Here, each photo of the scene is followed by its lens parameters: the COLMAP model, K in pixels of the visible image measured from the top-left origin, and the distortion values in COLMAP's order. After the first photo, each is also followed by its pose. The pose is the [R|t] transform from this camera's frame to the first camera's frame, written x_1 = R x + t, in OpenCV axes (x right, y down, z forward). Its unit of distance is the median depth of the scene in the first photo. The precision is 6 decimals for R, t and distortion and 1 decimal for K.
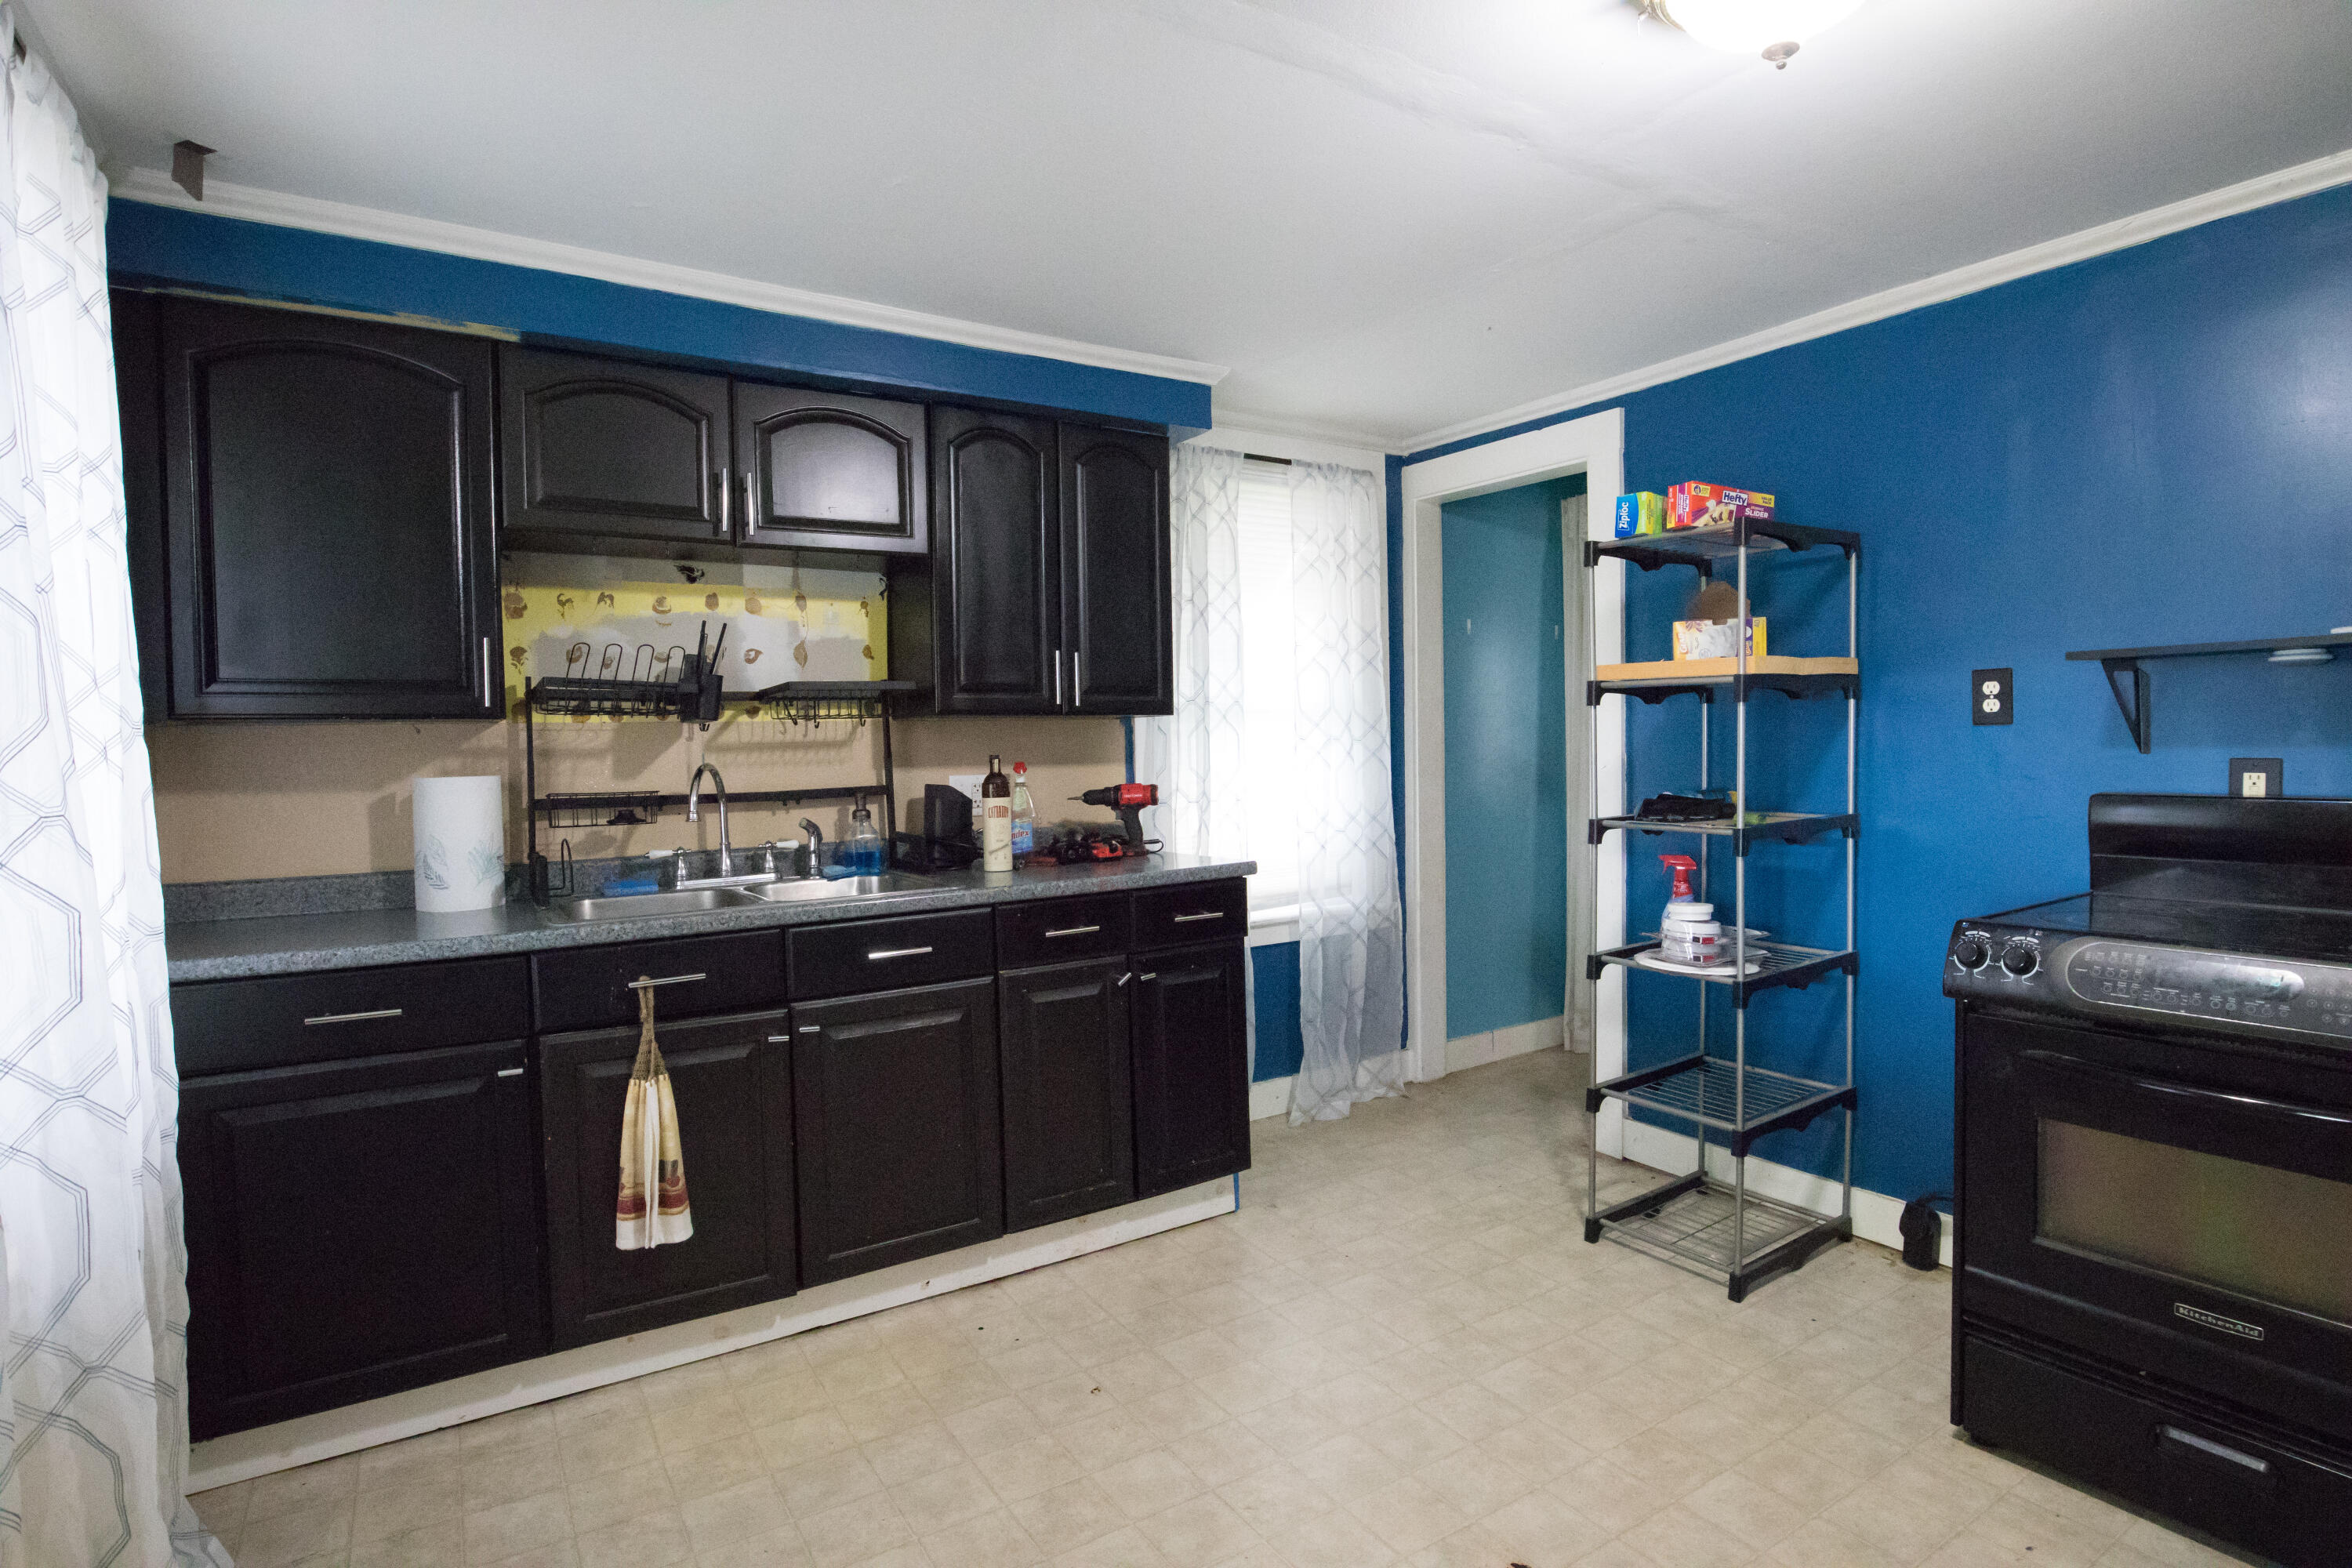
lens RADIAL K [[1186.0, 0, 1187.8], [0, 1186.0, 781.0], [0, 0, 1]] dist [-0.001302, -0.000087]
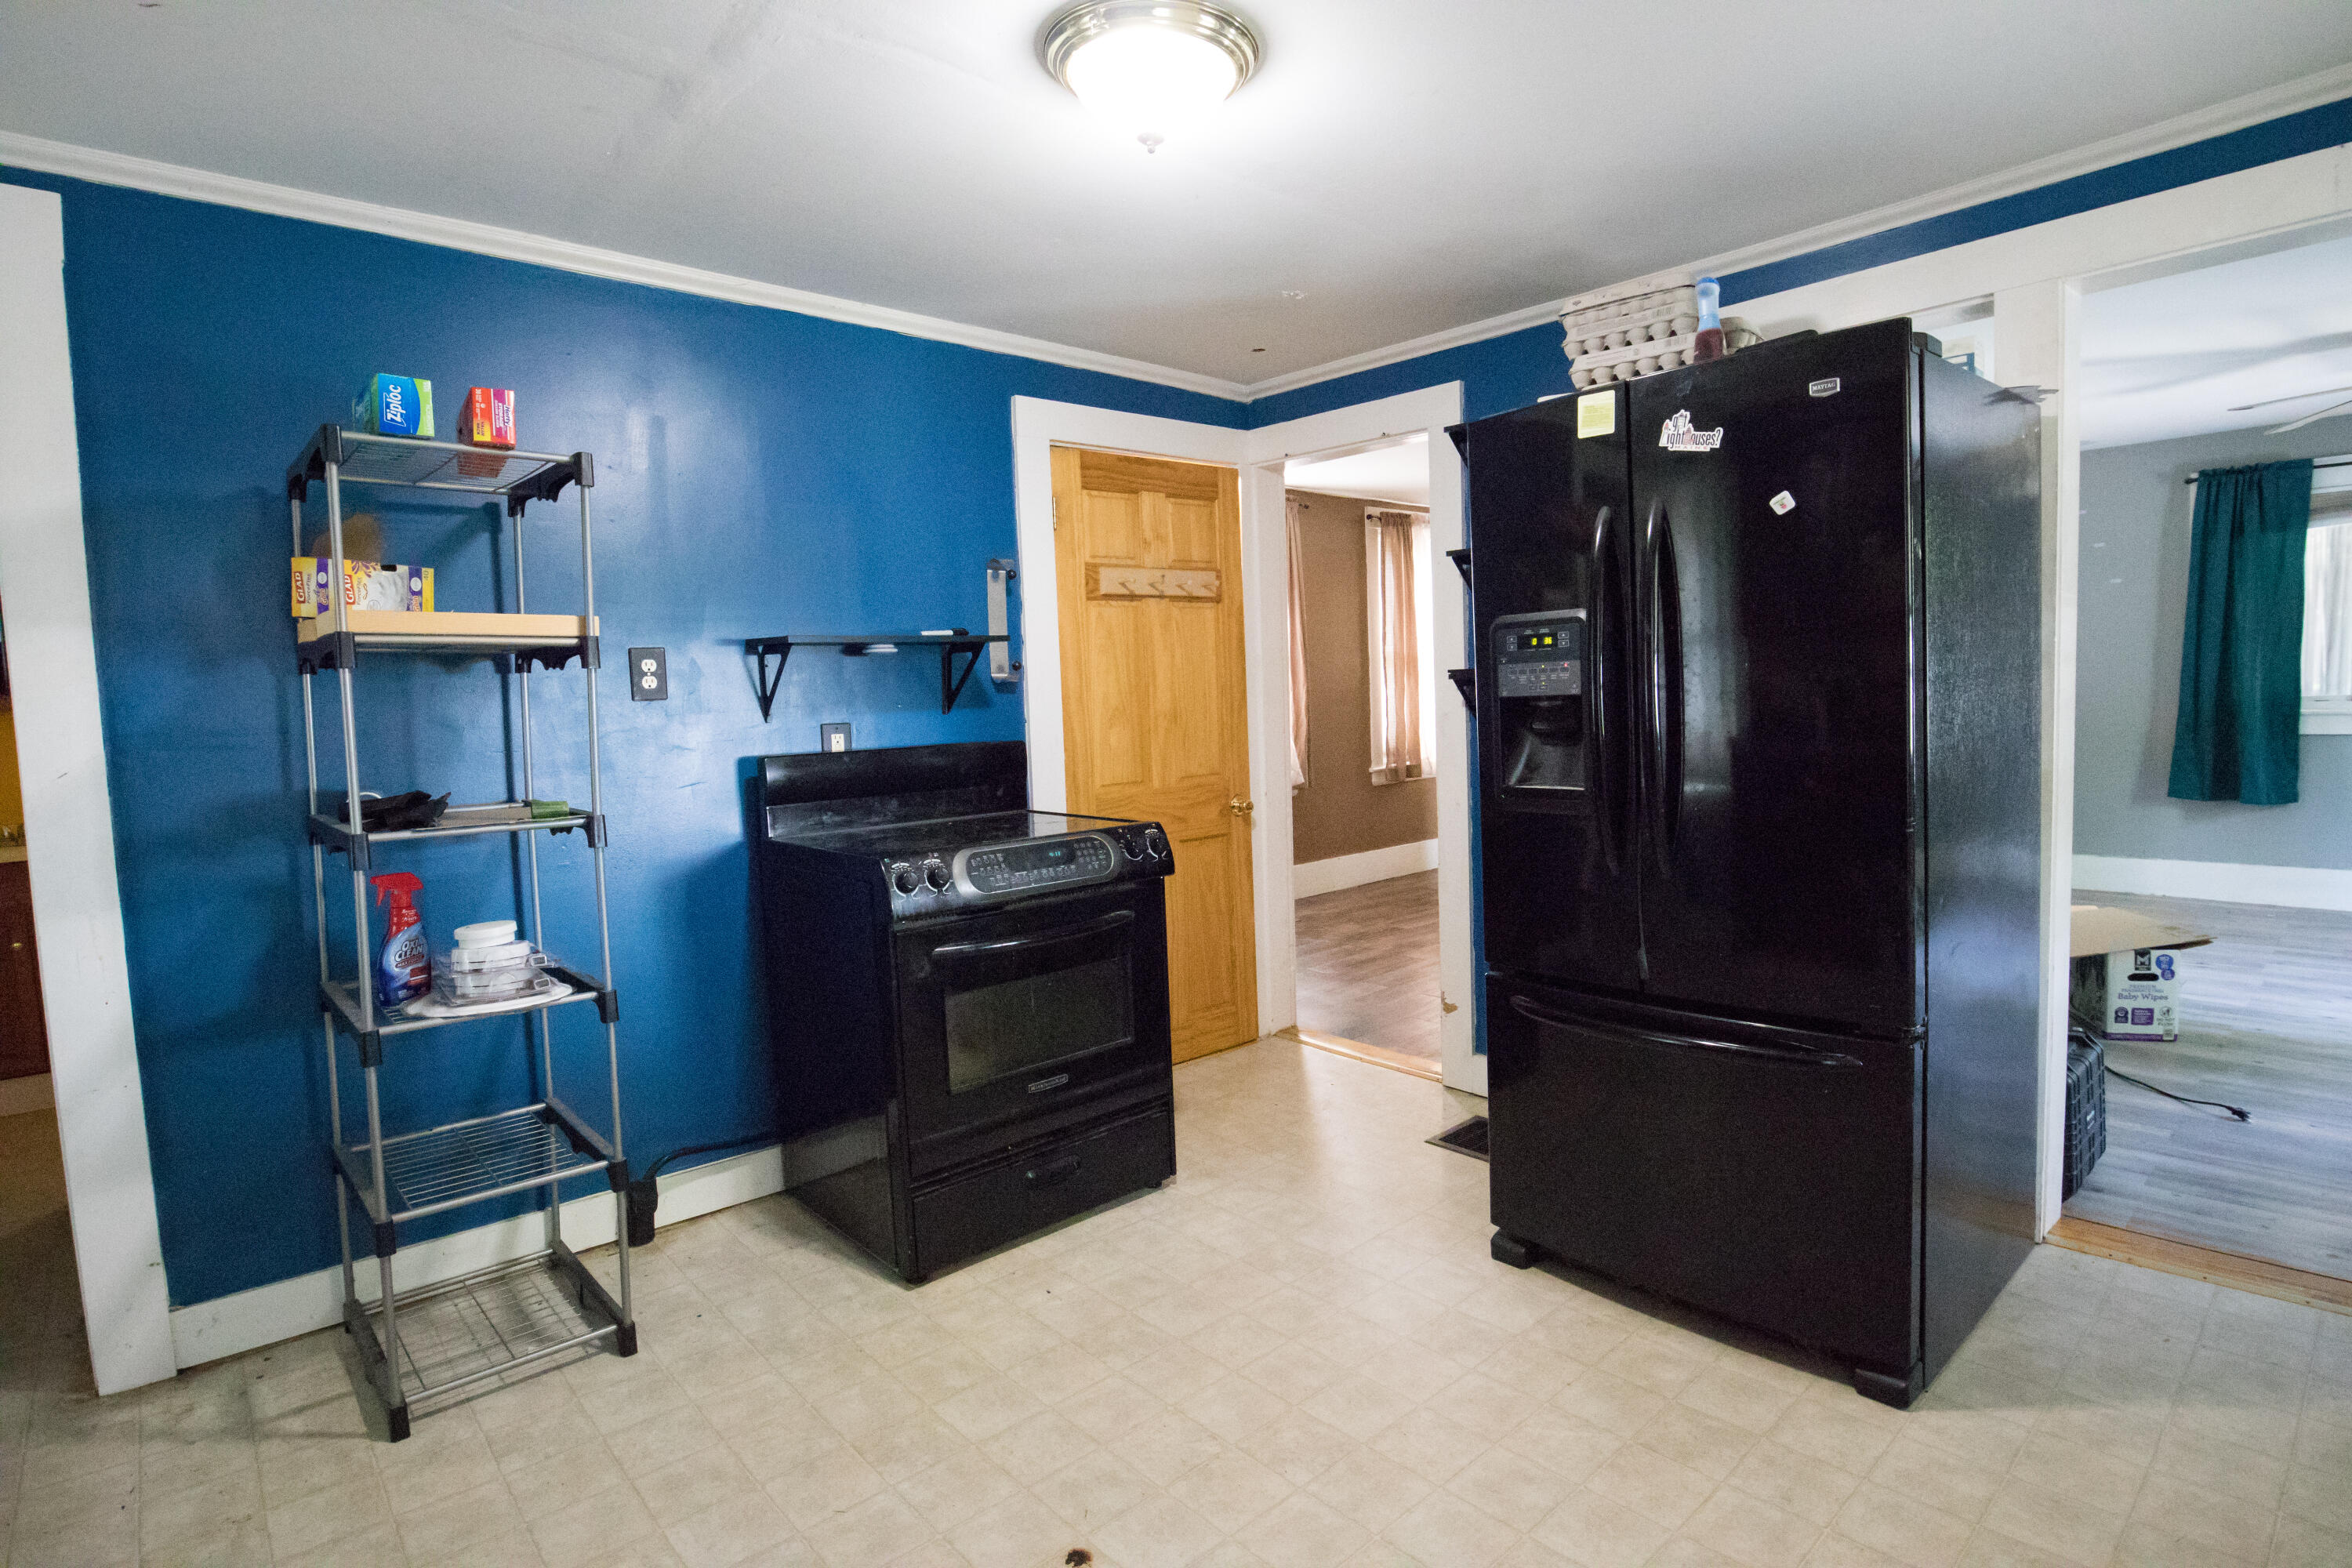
lens RADIAL K [[1186.0, 0, 1193.4], [0, 1186.0, 773.6], [0, 0, 1]] dist [-0.001302, -0.000087]
pose [[-0.135058, -0.048811, 0.989635, -0.452729], [0.067143, 0.996039, 0.058290, -0.011950], [-0.988560, 0.074320, -0.131245, 0.690402]]
